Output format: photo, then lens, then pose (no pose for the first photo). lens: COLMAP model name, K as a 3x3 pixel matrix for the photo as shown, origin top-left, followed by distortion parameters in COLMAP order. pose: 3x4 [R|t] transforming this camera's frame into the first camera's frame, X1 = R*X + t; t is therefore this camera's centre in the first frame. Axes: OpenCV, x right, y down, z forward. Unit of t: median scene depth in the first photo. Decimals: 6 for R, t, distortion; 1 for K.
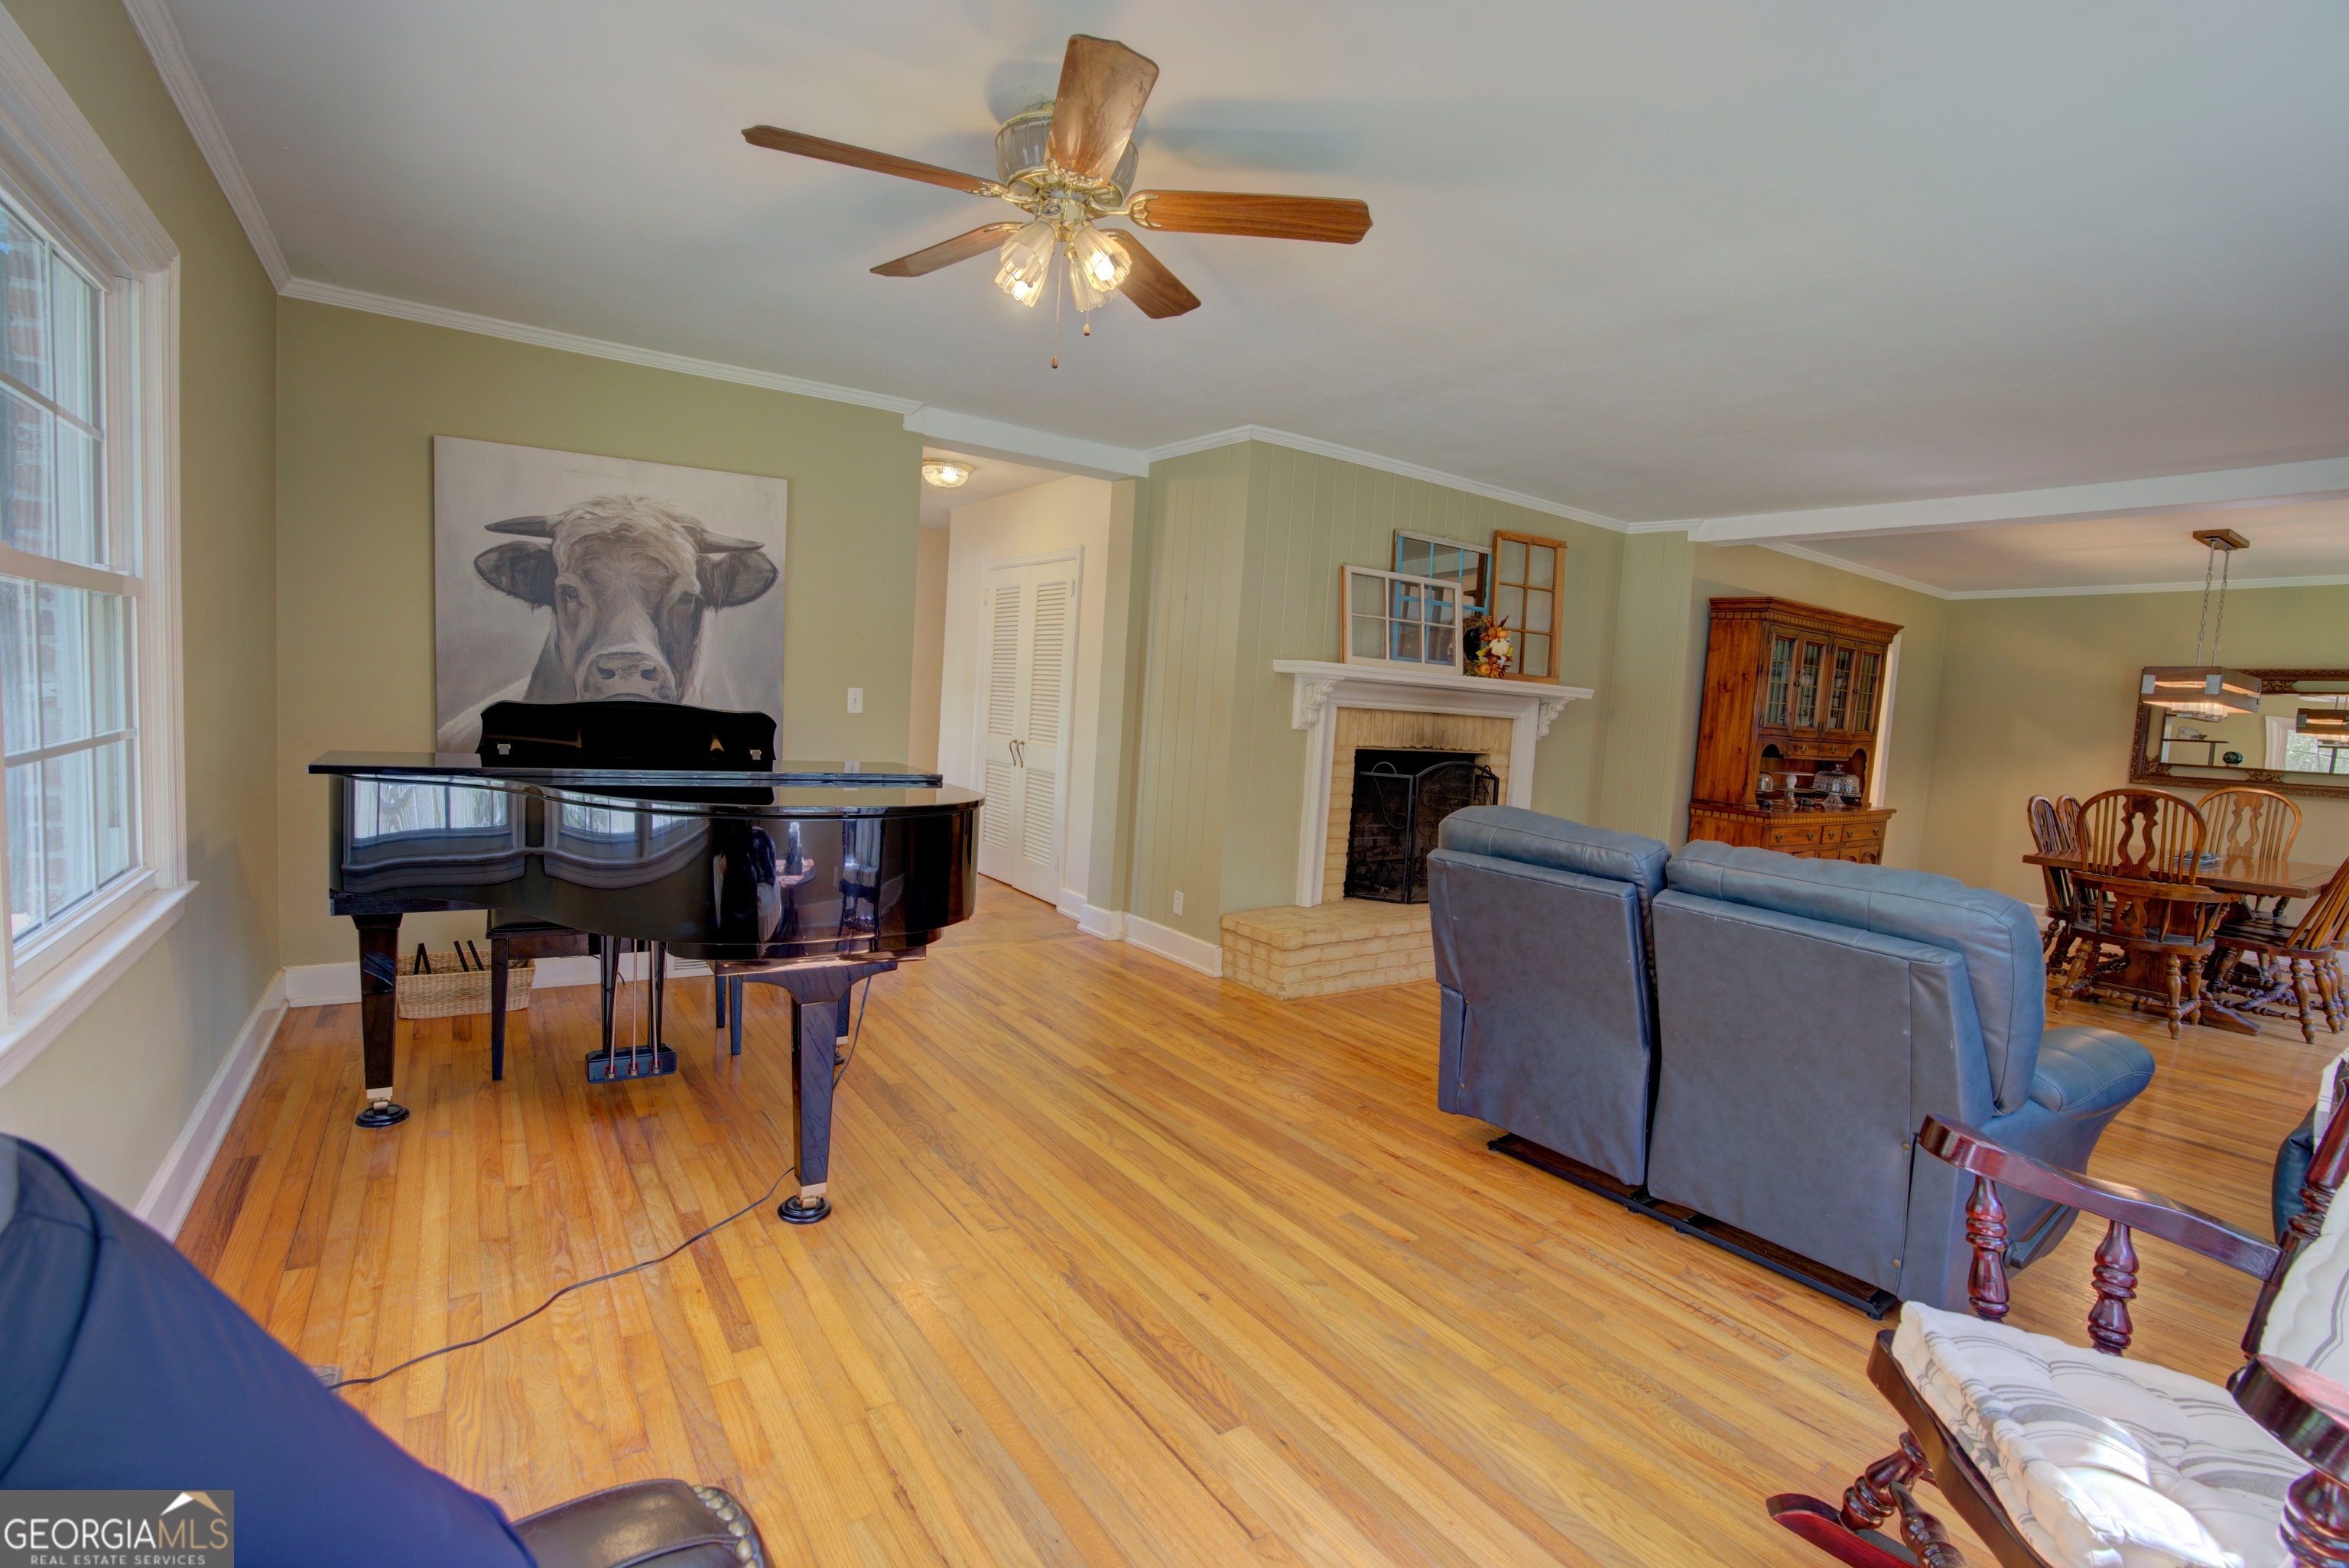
lens RADIAL K [[1074.2, 0, 1164.8], [0, 1074.2, 780.6], [0, 0, 1]] dist [-0.060450, 0.022921]
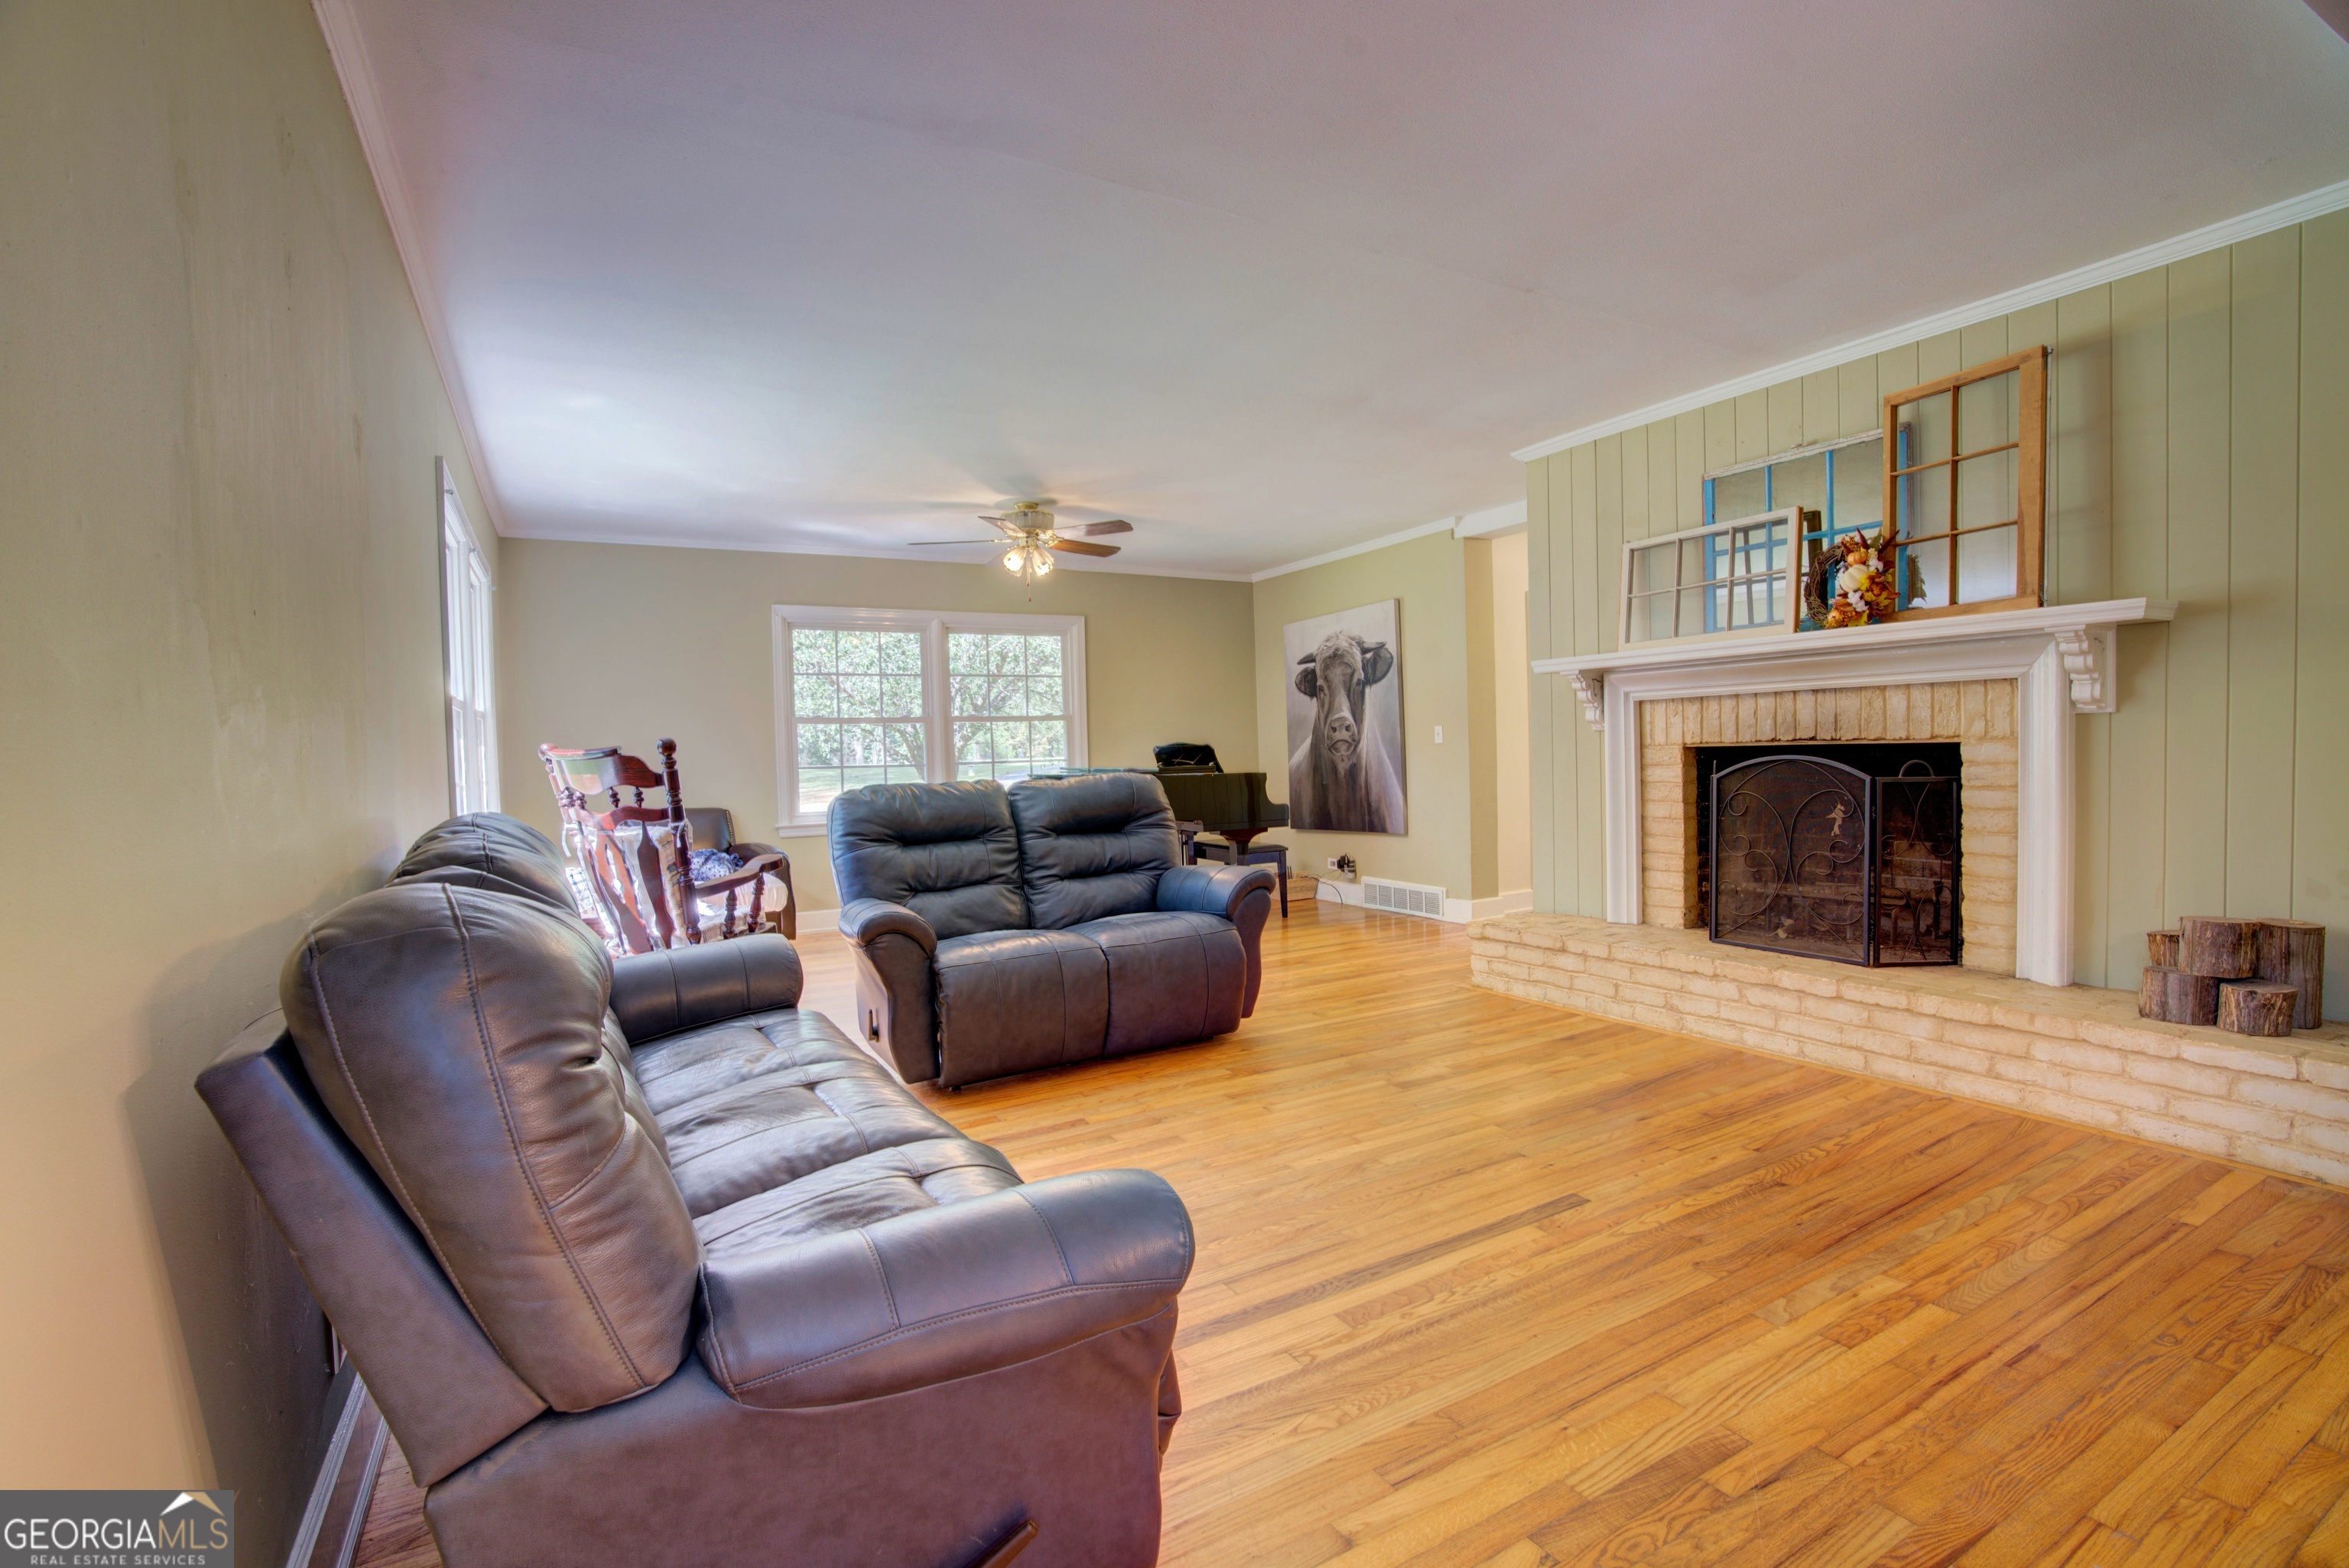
lens RADIAL K [[1074.2, 0, 1154.5], [0, 1074.2, 788.9], [0, 0, 1]] dist [-0.060450, 0.022921]
pose [[-0.097647, -0.025396, -0.994897, 1.307755], [-0.056472, 0.998205, -0.019938, 0.053969], [0.993618, 0.054237, -0.098906, 0.850944]]
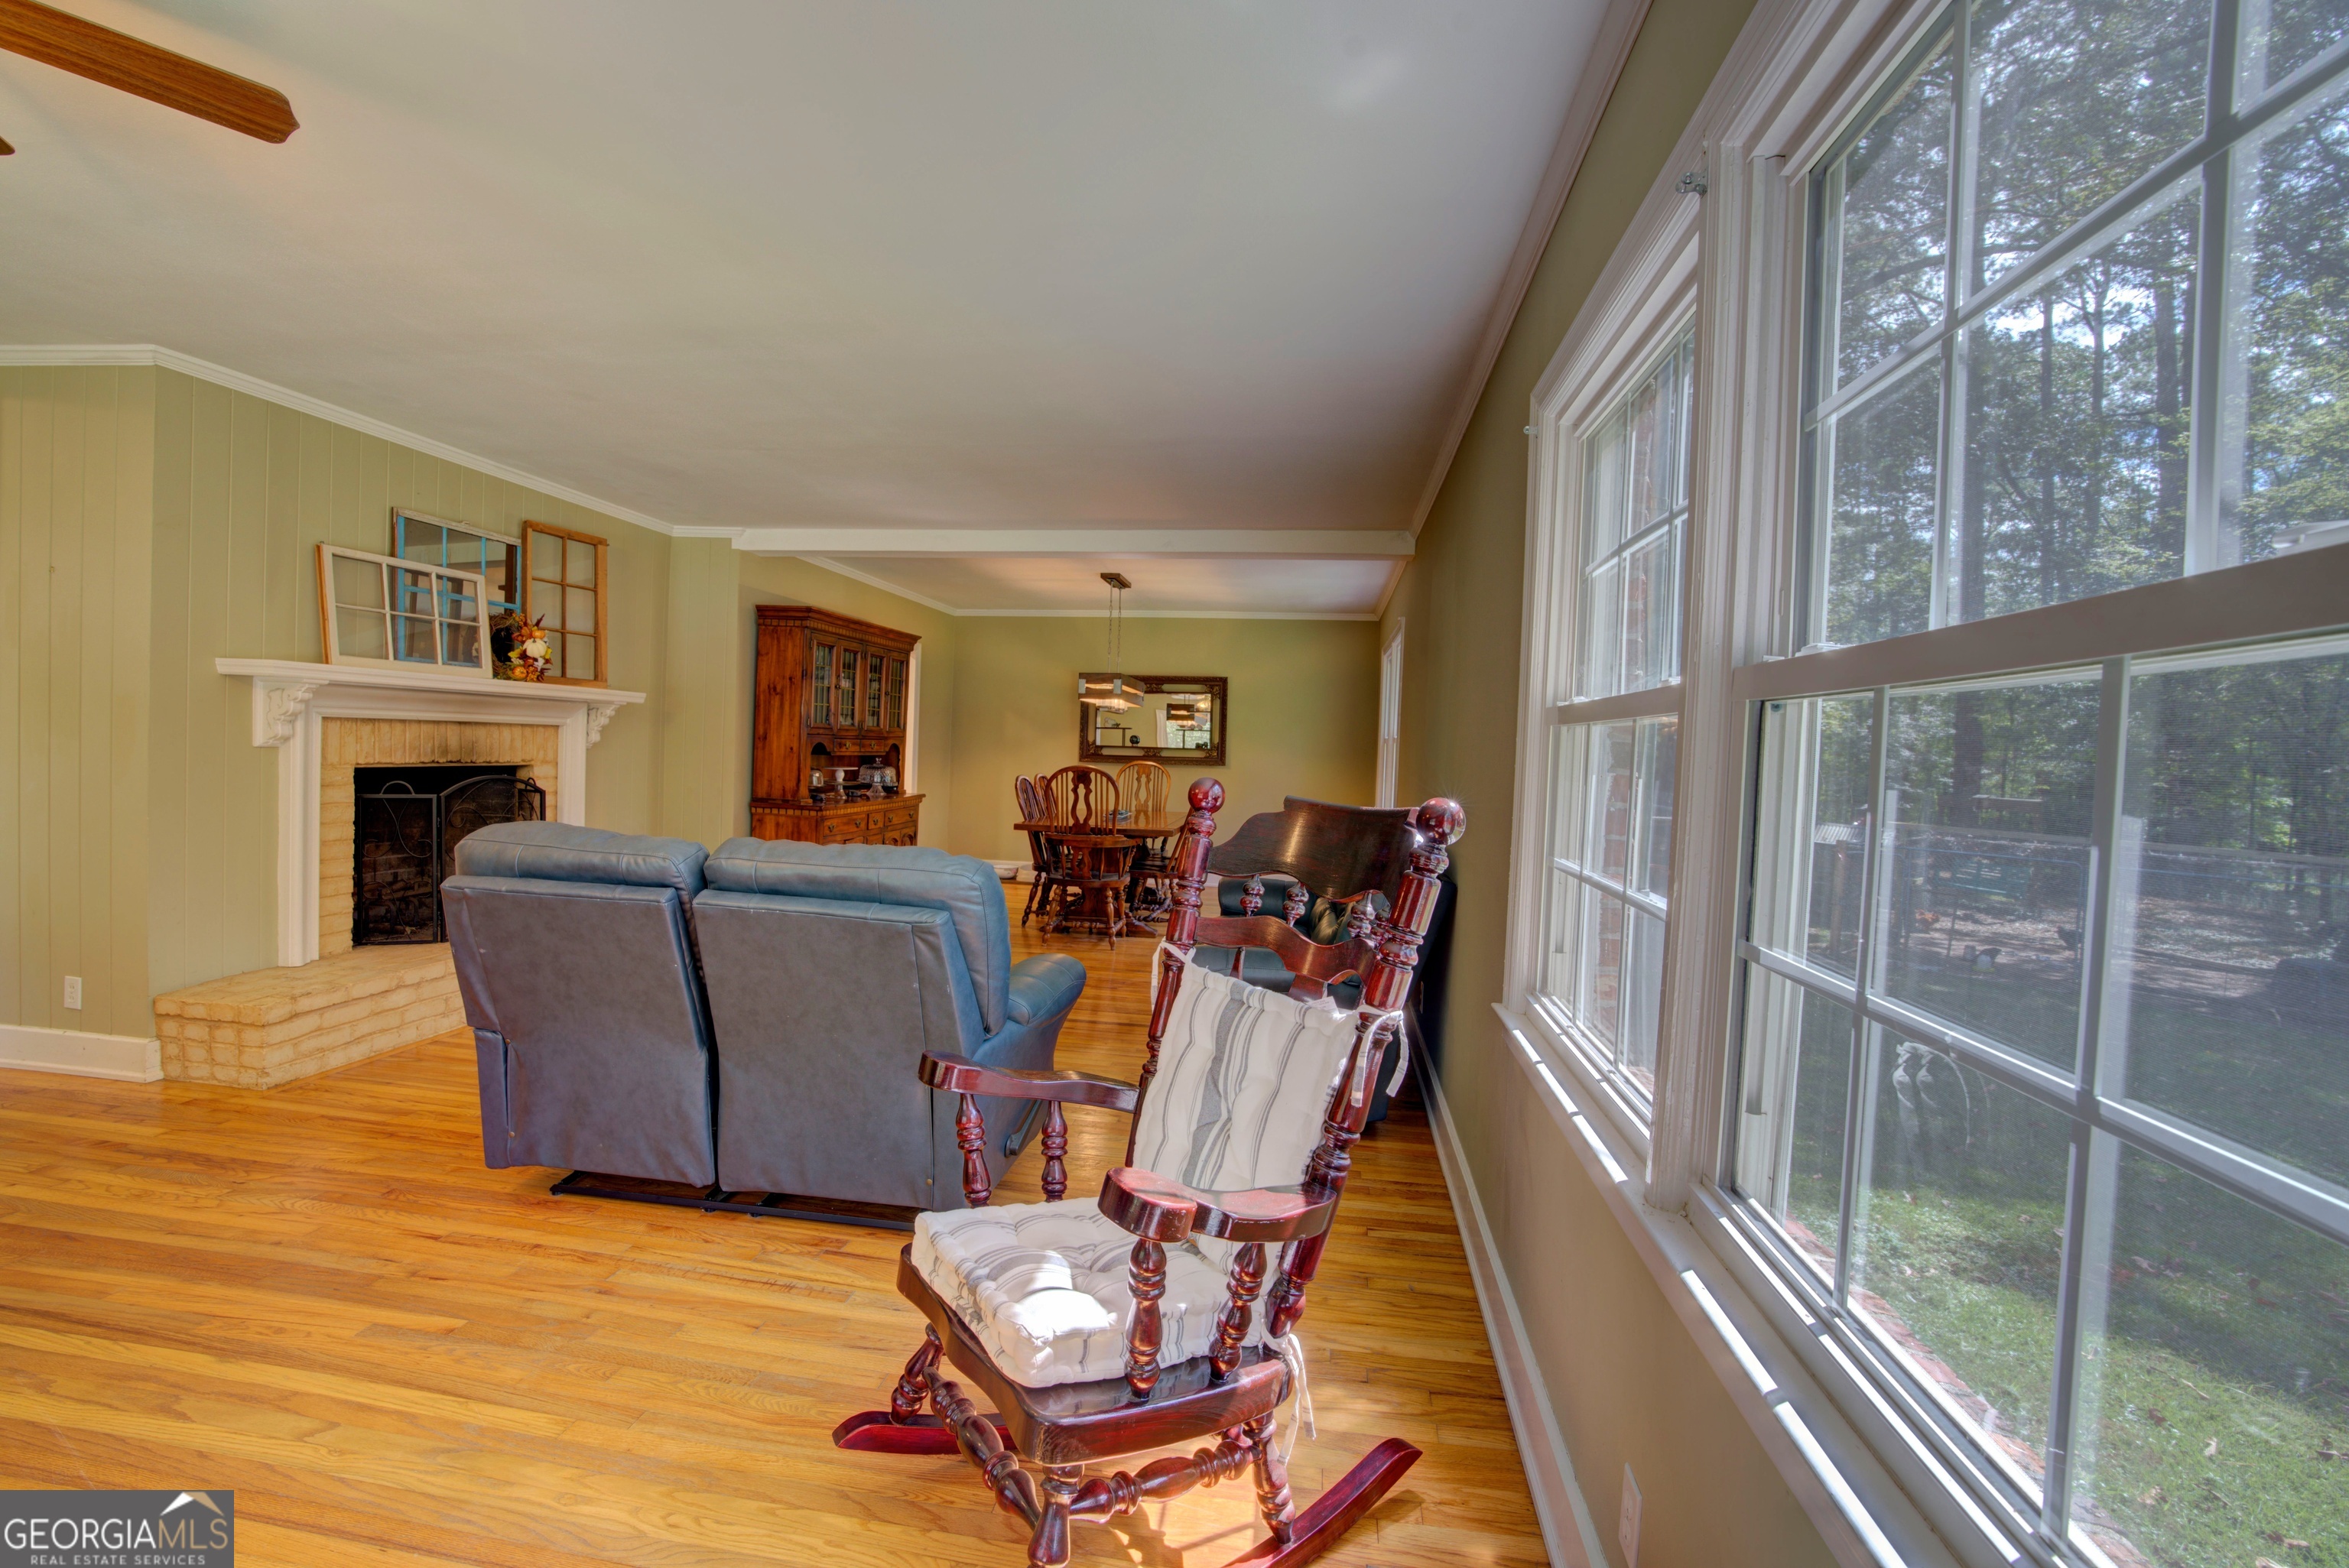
lens RADIAL K [[1074.2, 0, 1159.4], [0, 1074.2, 781.8], [0, 0, 1]] dist [-0.060450, 0.022921]
pose [[0.685113, -0.060486, 0.725921, 0.021603], [0.062073, 0.997770, 0.024553, 0.001009], [-0.725787, 0.028238, 0.687339, -0.011144]]
